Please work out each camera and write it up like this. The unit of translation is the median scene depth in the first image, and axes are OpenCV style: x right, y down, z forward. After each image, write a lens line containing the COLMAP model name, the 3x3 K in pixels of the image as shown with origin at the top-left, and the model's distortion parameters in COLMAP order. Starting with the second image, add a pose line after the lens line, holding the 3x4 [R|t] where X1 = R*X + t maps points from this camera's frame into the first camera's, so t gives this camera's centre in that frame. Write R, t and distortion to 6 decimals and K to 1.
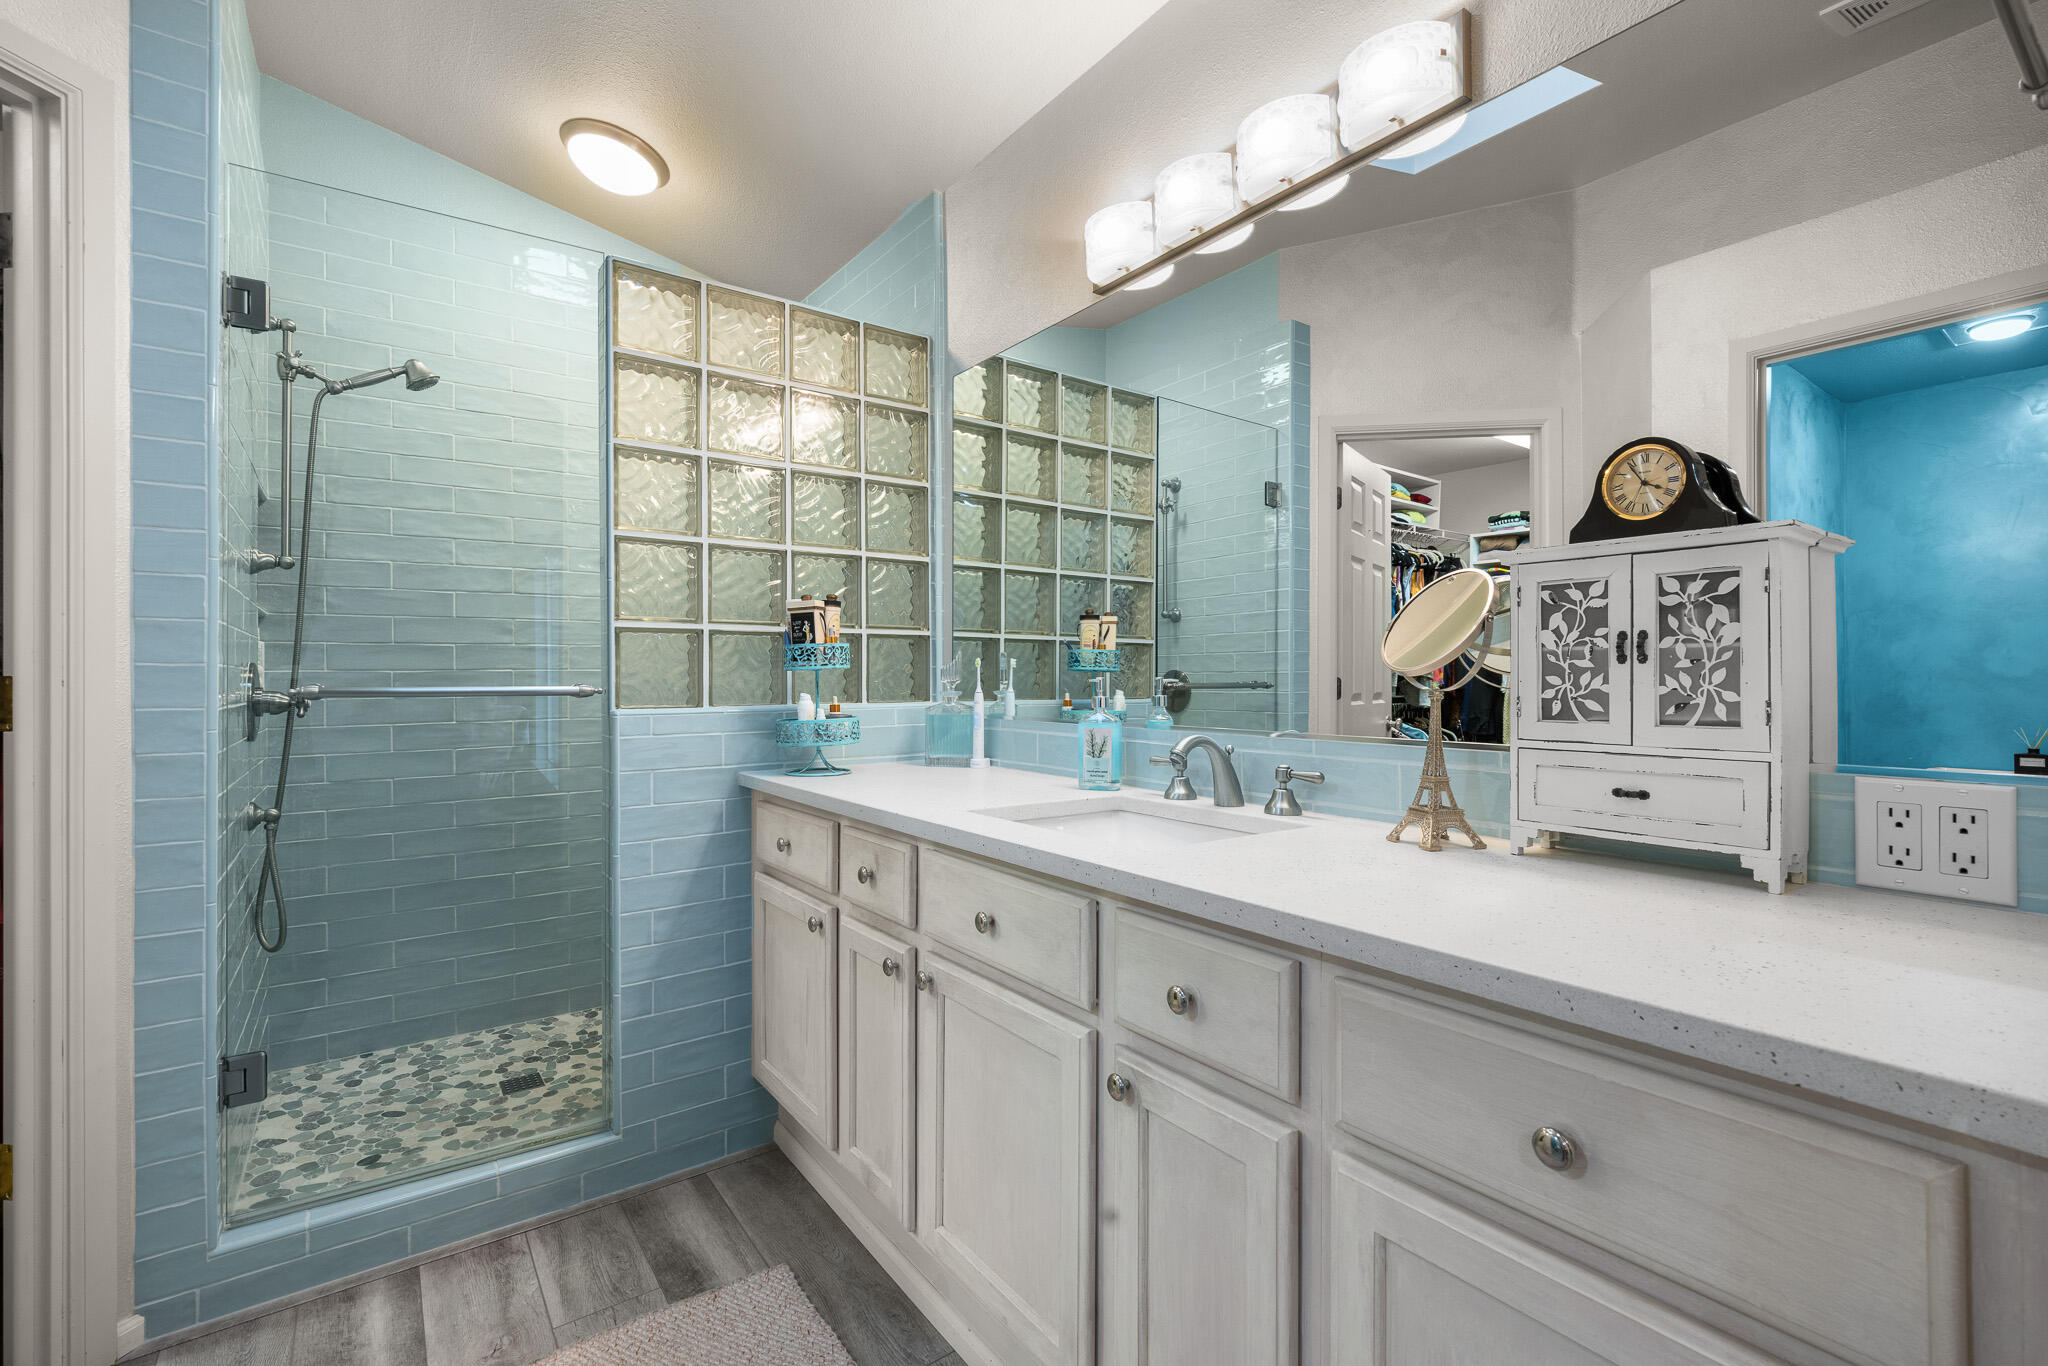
lens RADIAL K [[909.8, 0, 1027.8], [0, 909.8, 674.1], [0, 0, 1]] dist [-0.001676, -0.002066]
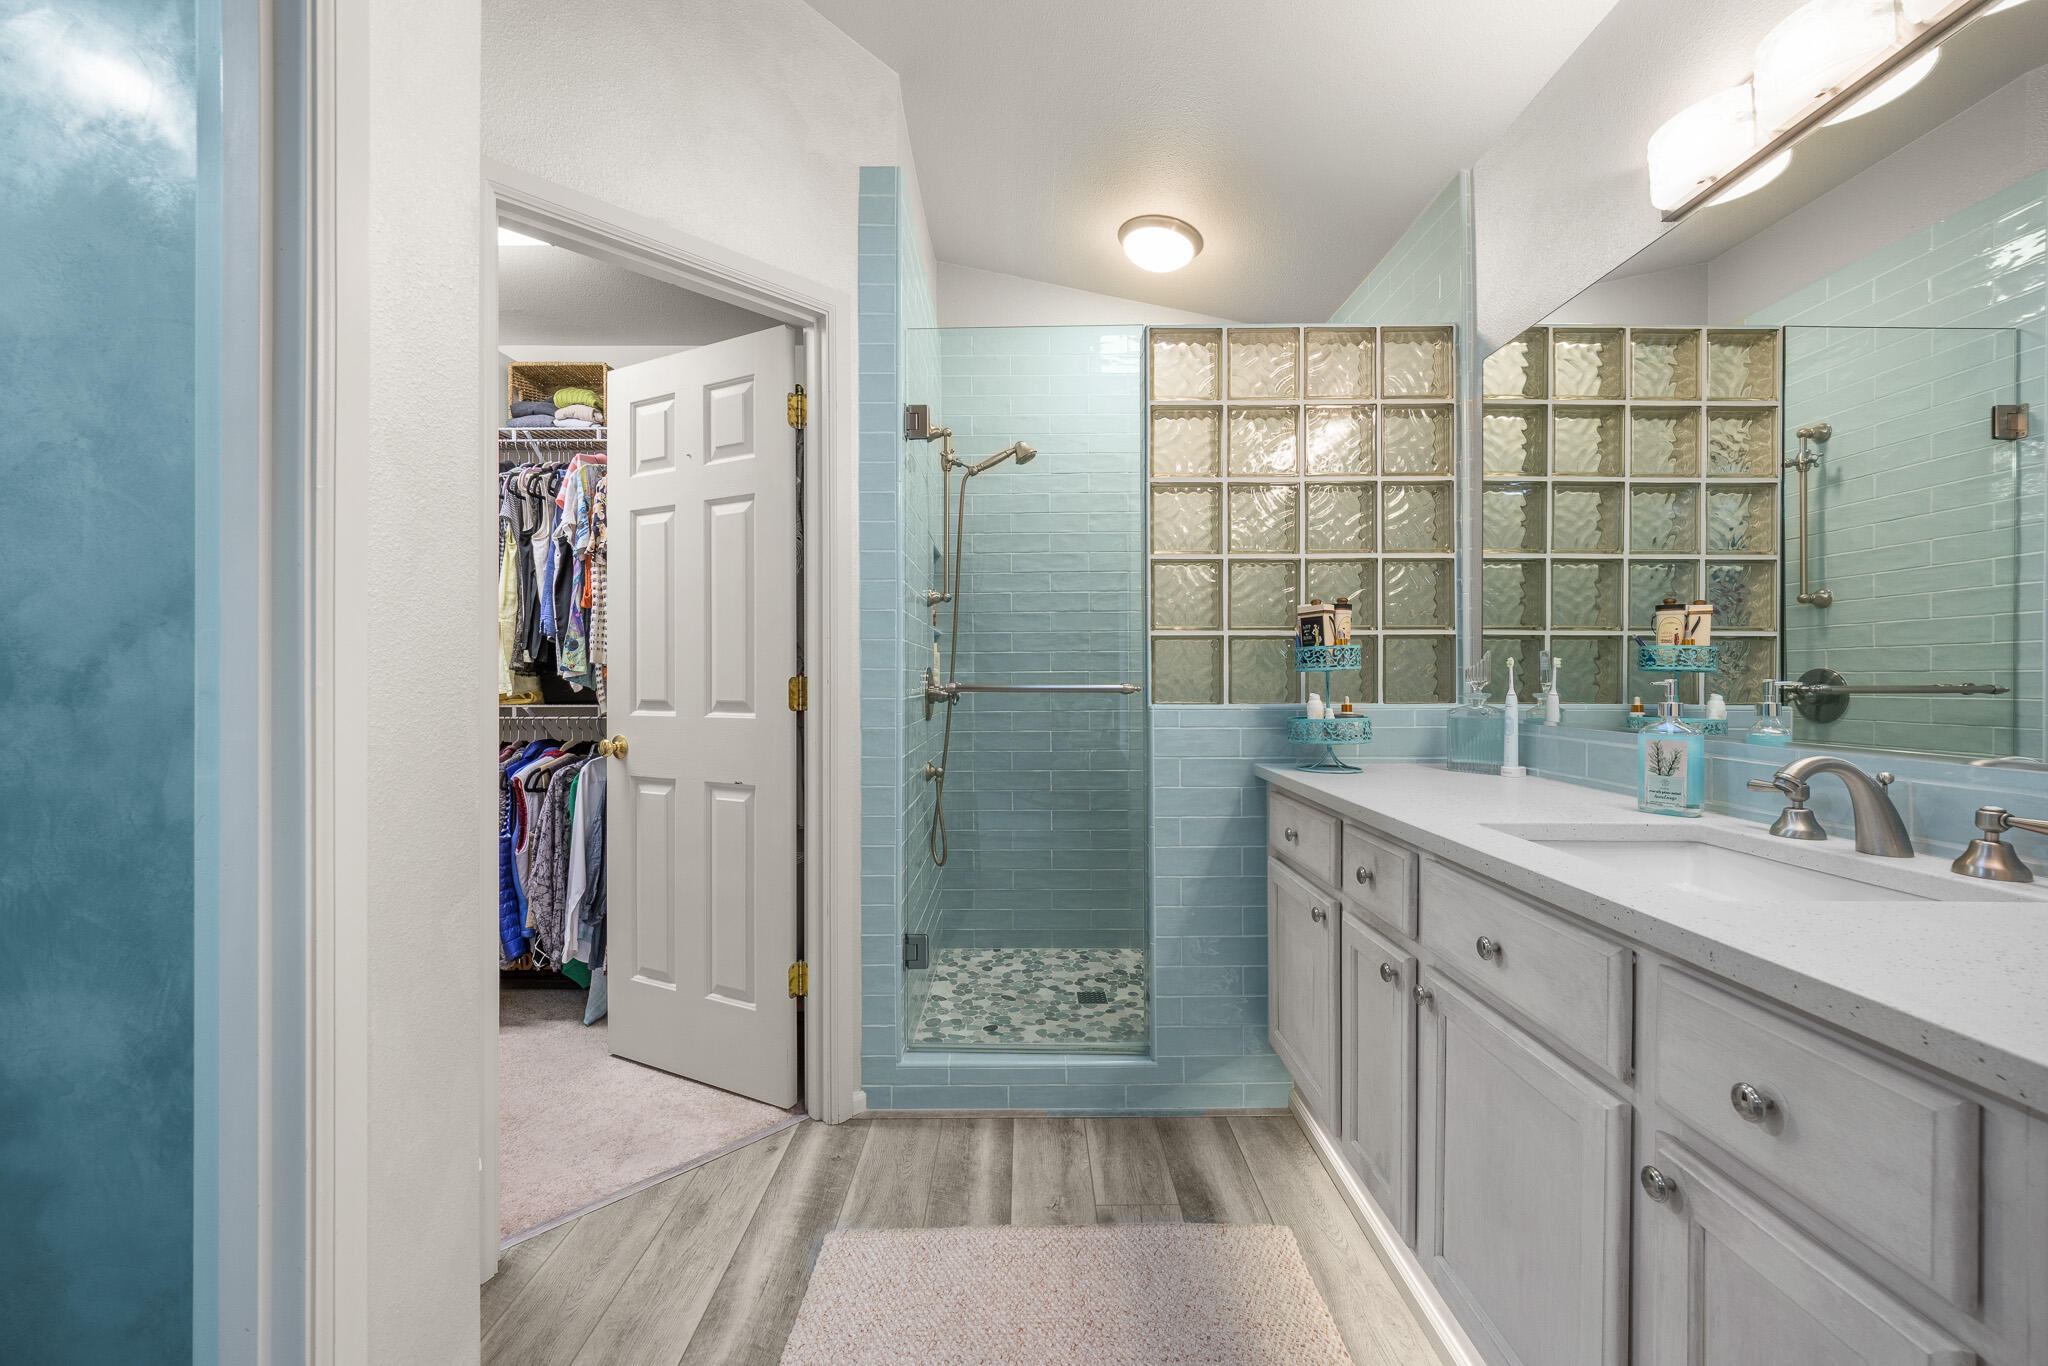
lens RADIAL K [[808.0, 0, 1013.1], [0, 808.0, 674.1], [0, 0, 1]] dist [0.002134, -0.002077]
pose [[0.799754, -0.000431, -0.600328, 0.036582], [0.001579, 0.999998, 0.001385, -0.002939], [0.600326, -0.002056, 0.799753, 0.038444]]
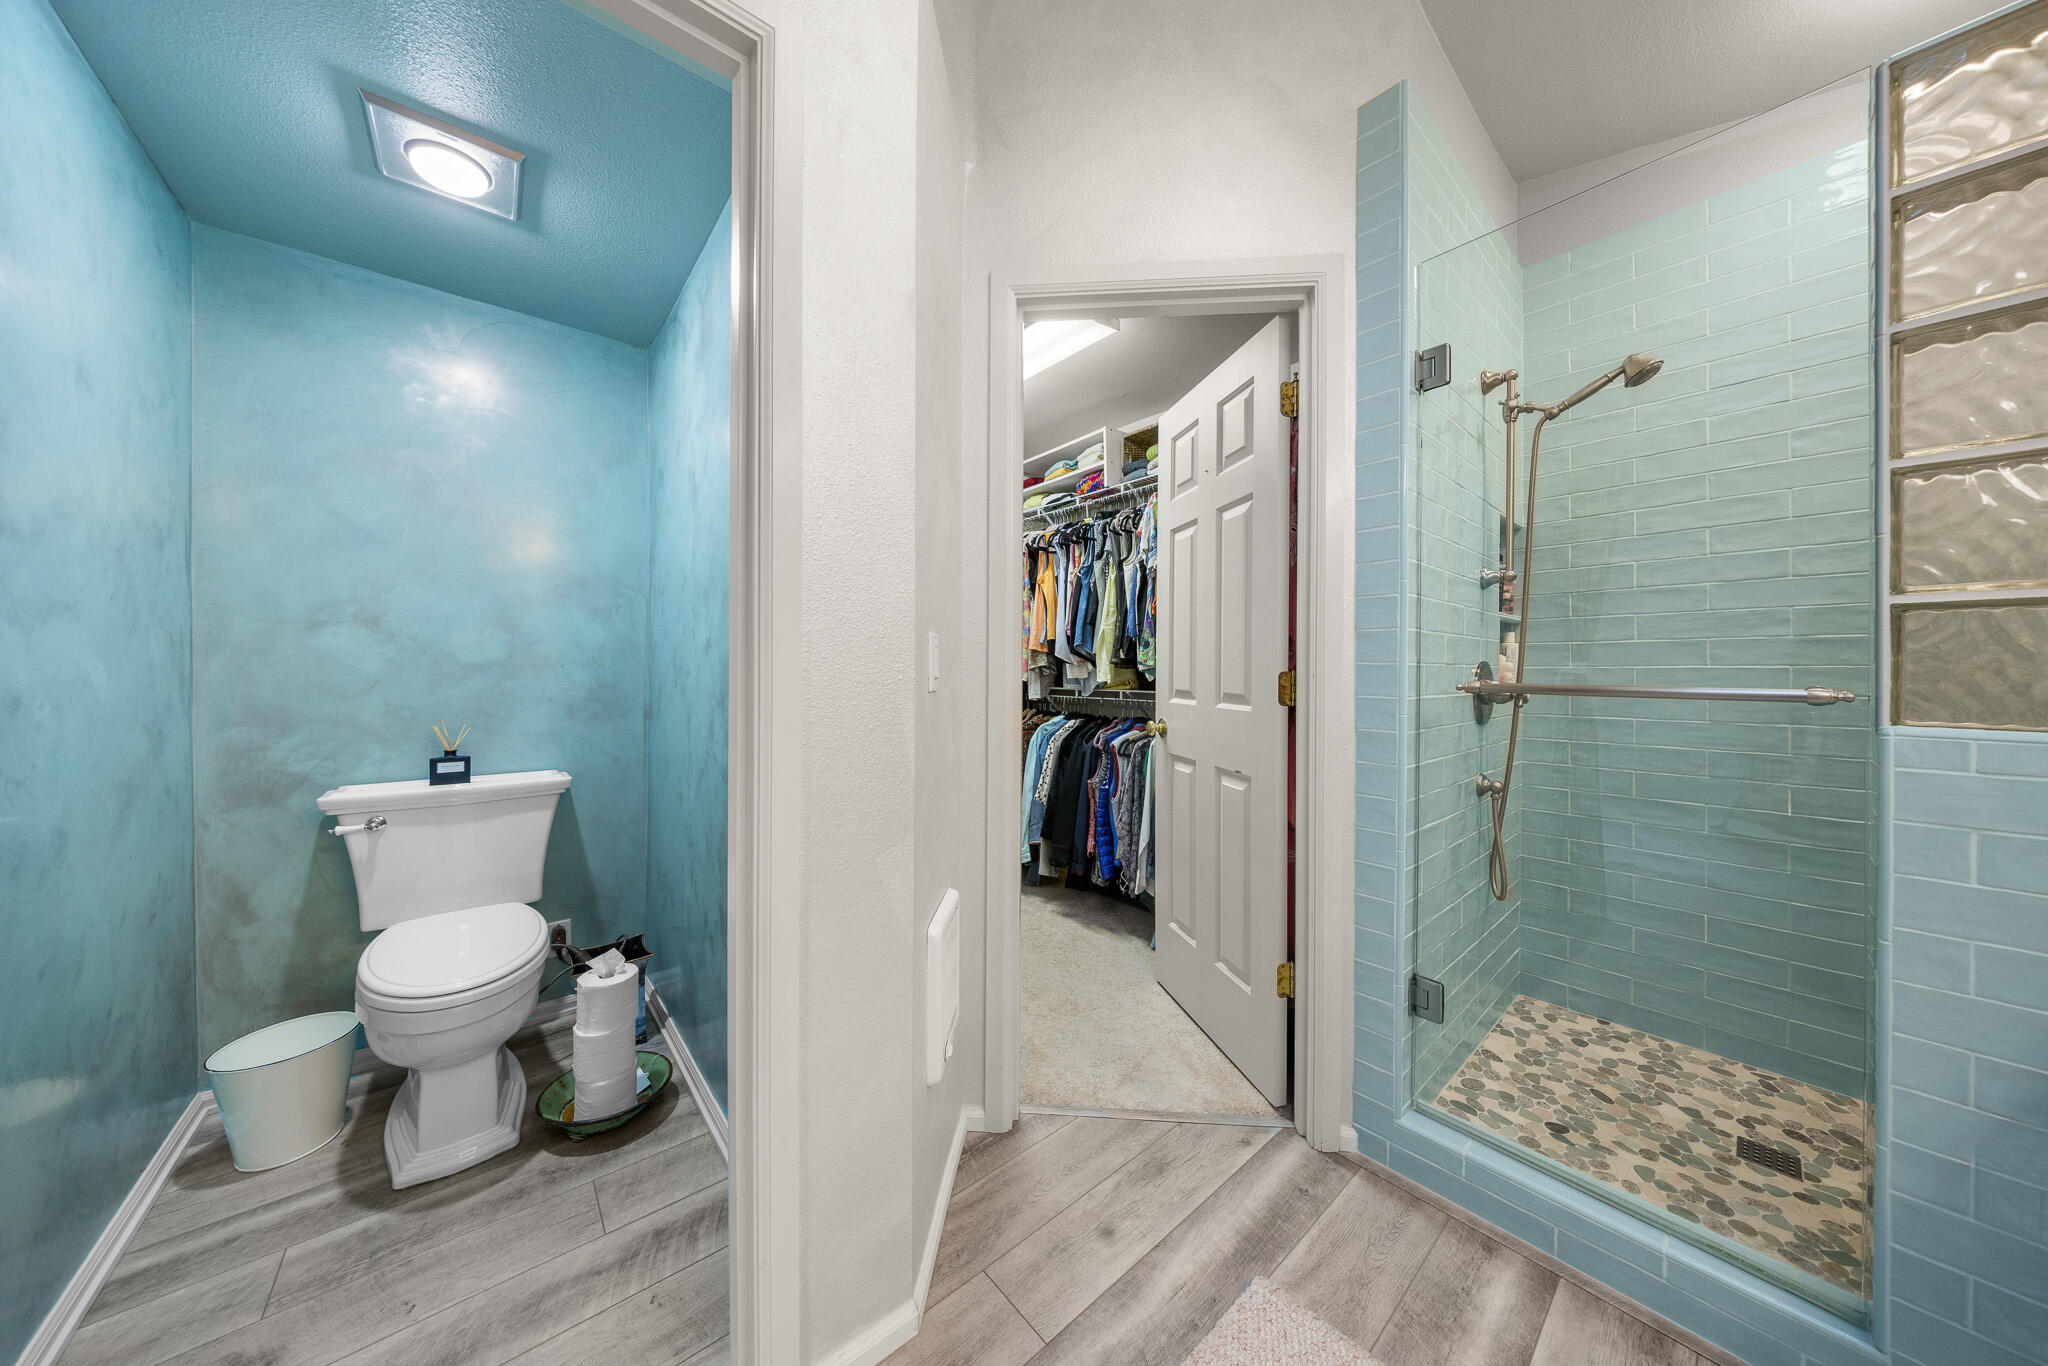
lens RADIAL K [[643.2, 0, 1016.4], [0, 643.2, 670.8], [0, 0, 1]] dist [-0.007803, -0.000192]
pose [[0.073608, 0.006879, -0.997264, -0.029974], [-0.001356, 0.999976, 0.006797, -0.004342], [0.997286, 0.000852, 0.073616, 0.298365]]
